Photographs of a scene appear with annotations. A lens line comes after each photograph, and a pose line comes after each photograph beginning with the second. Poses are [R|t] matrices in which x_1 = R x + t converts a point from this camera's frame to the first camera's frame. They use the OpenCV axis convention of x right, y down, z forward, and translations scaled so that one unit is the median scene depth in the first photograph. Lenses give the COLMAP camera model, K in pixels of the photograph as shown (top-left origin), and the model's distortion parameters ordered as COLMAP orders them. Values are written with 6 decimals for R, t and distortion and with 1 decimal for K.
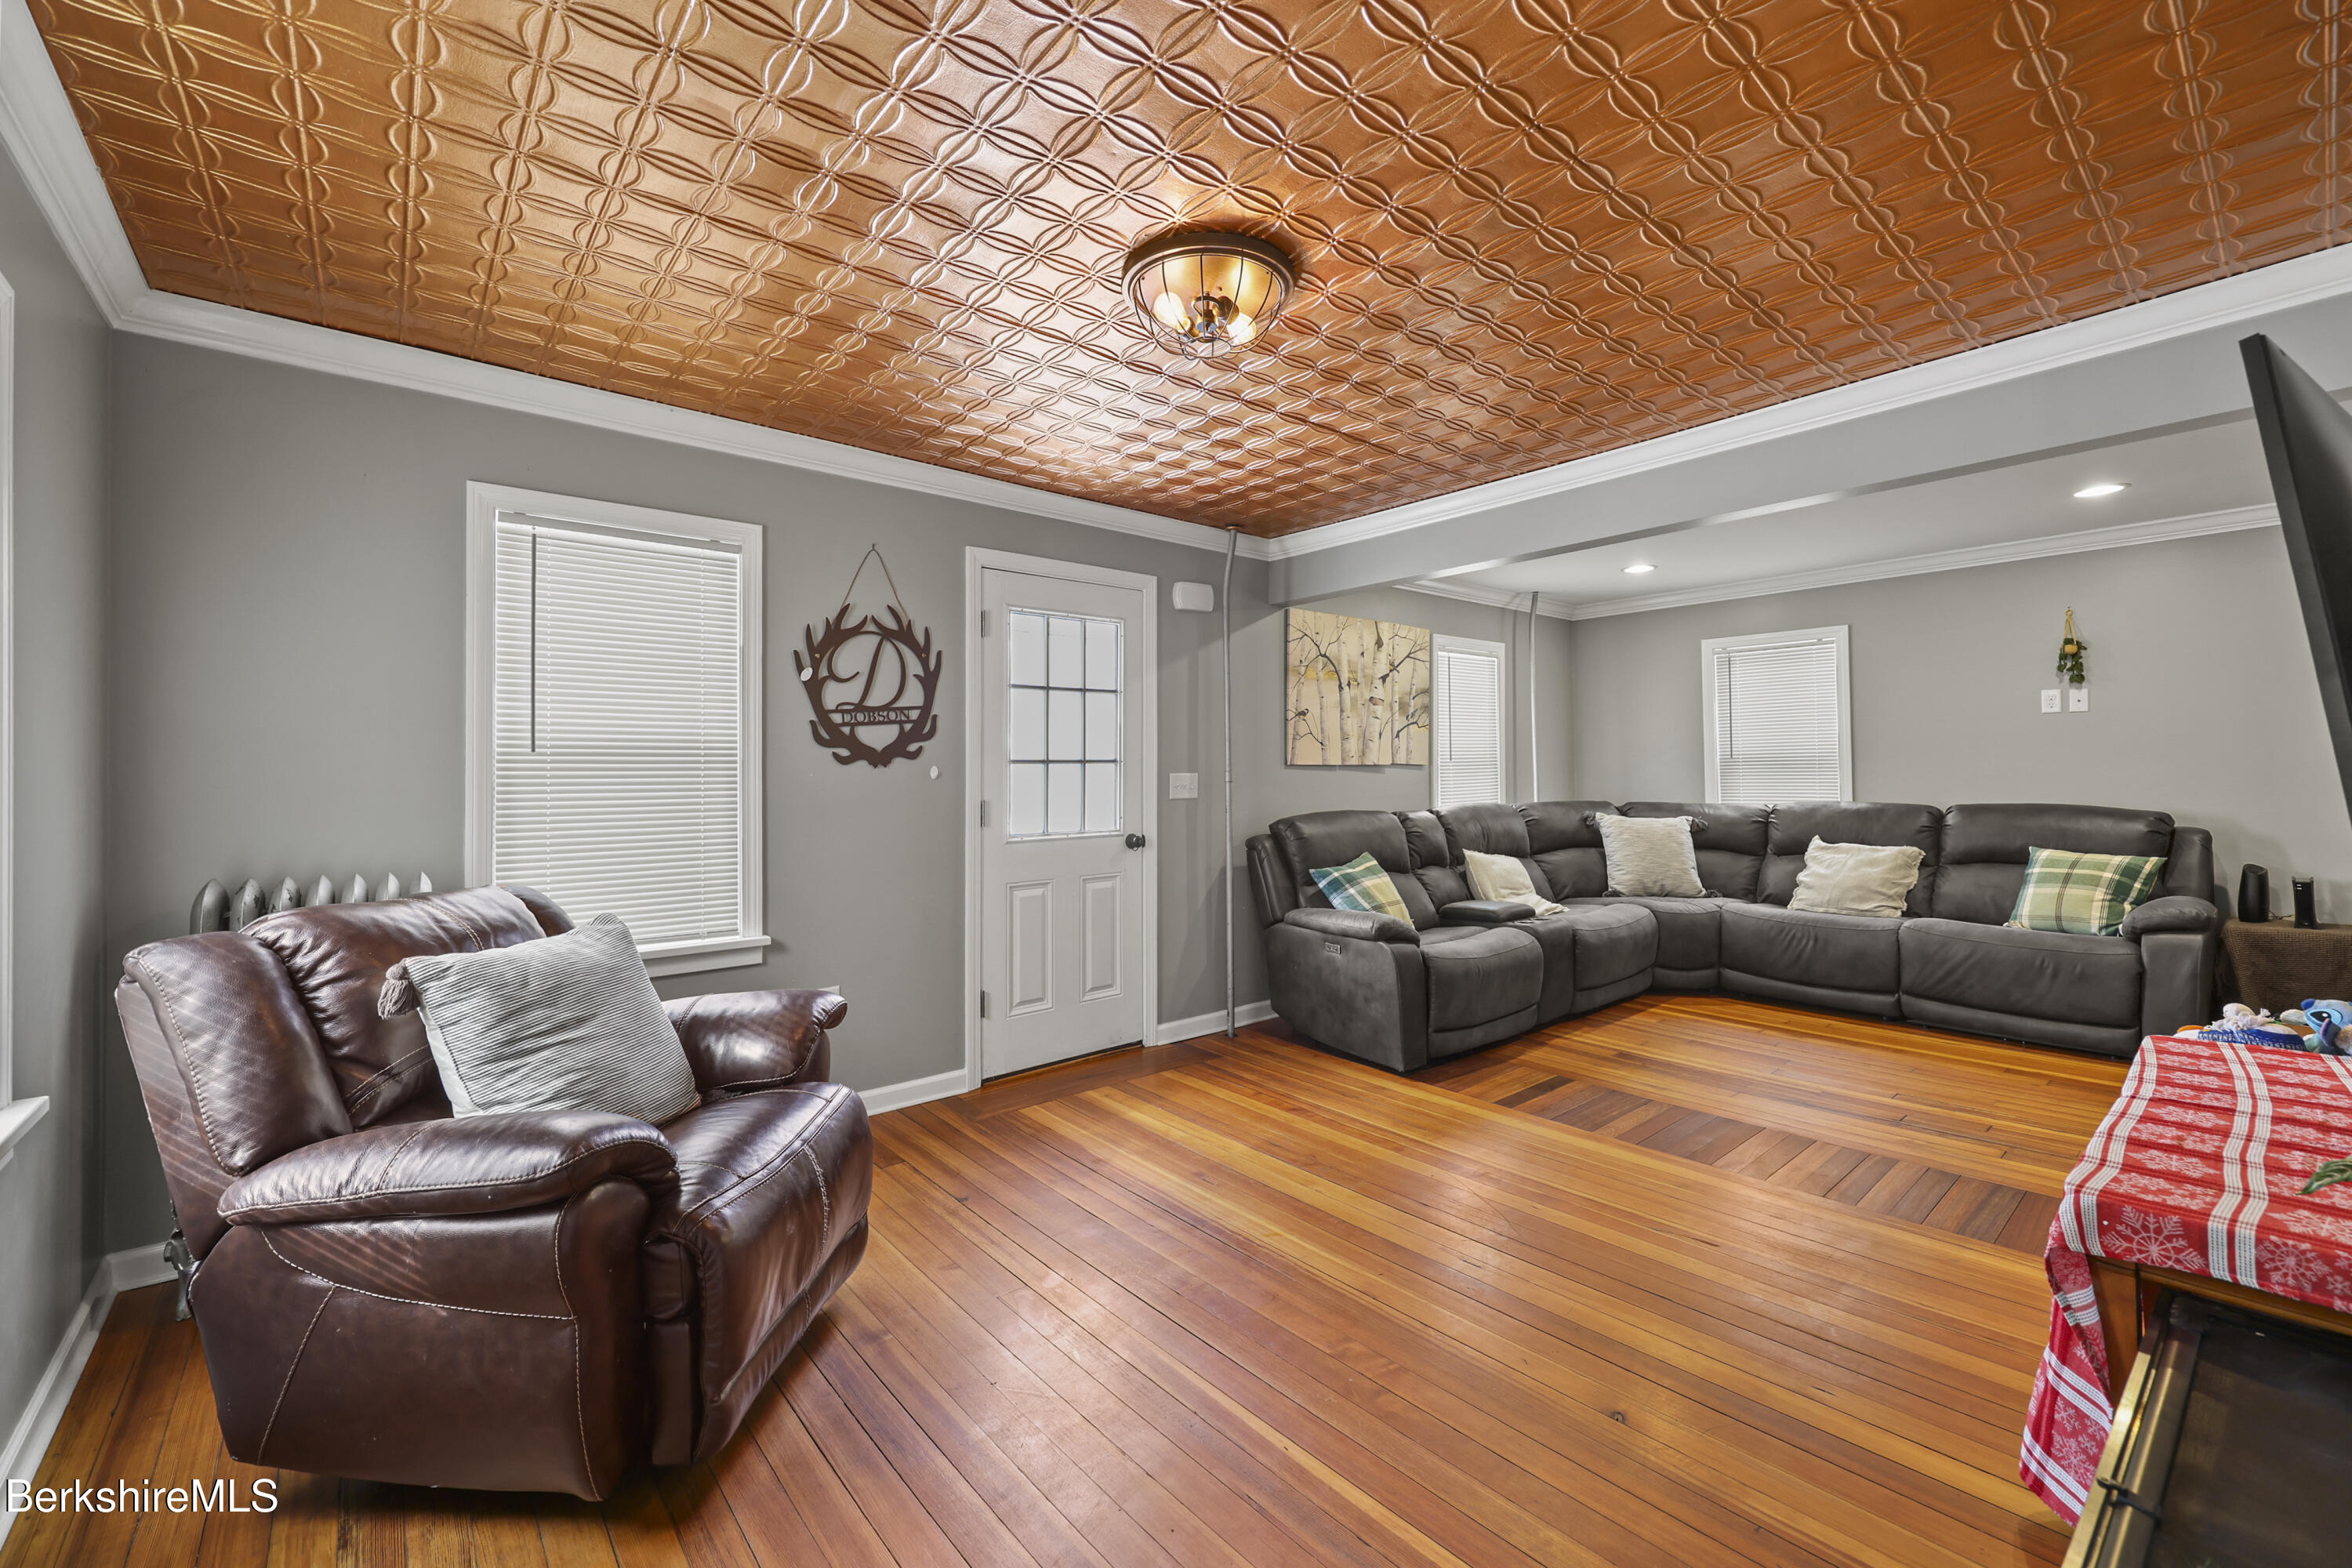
lens RADIAL K [[950.9, 0, 1184.4], [0, 950.9, 759.6], [0, 0, 1]] dist [0.011466, 0.000380]
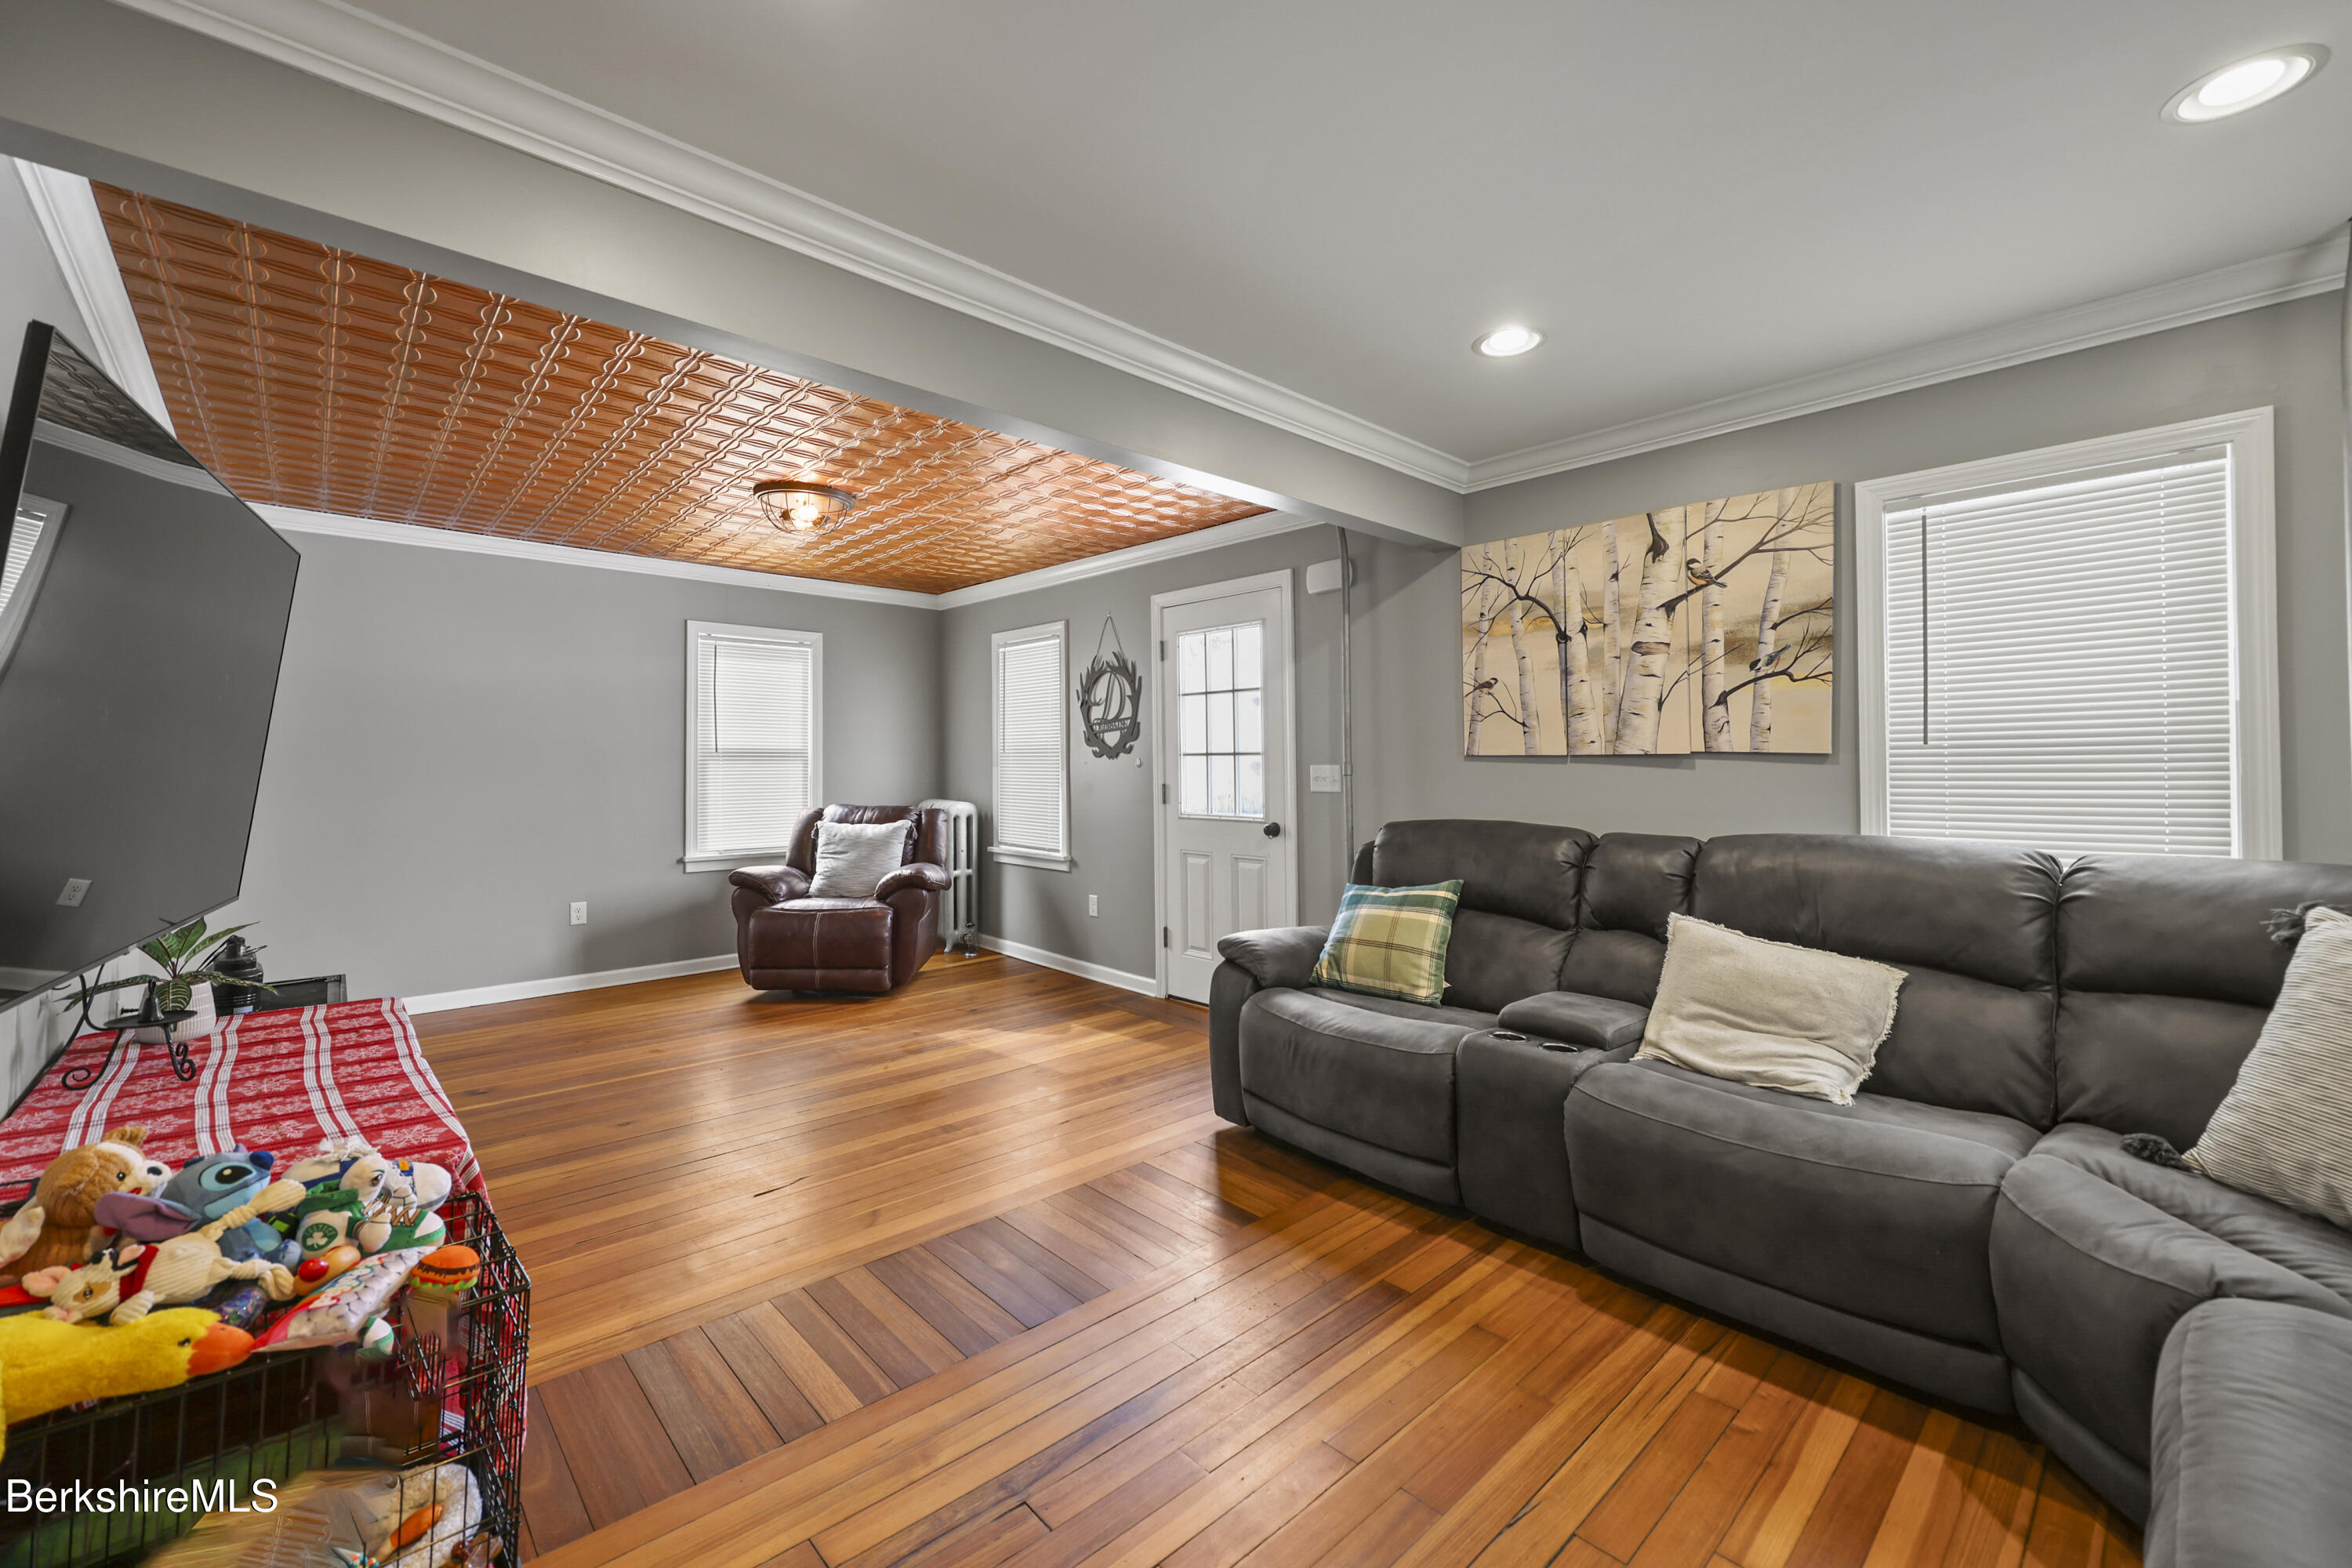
lens RADIAL K [[947.7, 0, 1182.9], [0, 947.7, 762.3], [0, 0, 1]] dist [-0.002099, -0.000193]
pose [[0.045558, 0.003699, -0.998955, 0.979543], [0.008642, 0.999954, 0.004097, 0.006769], [0.998924, -0.008819, 0.045524, 0.852552]]
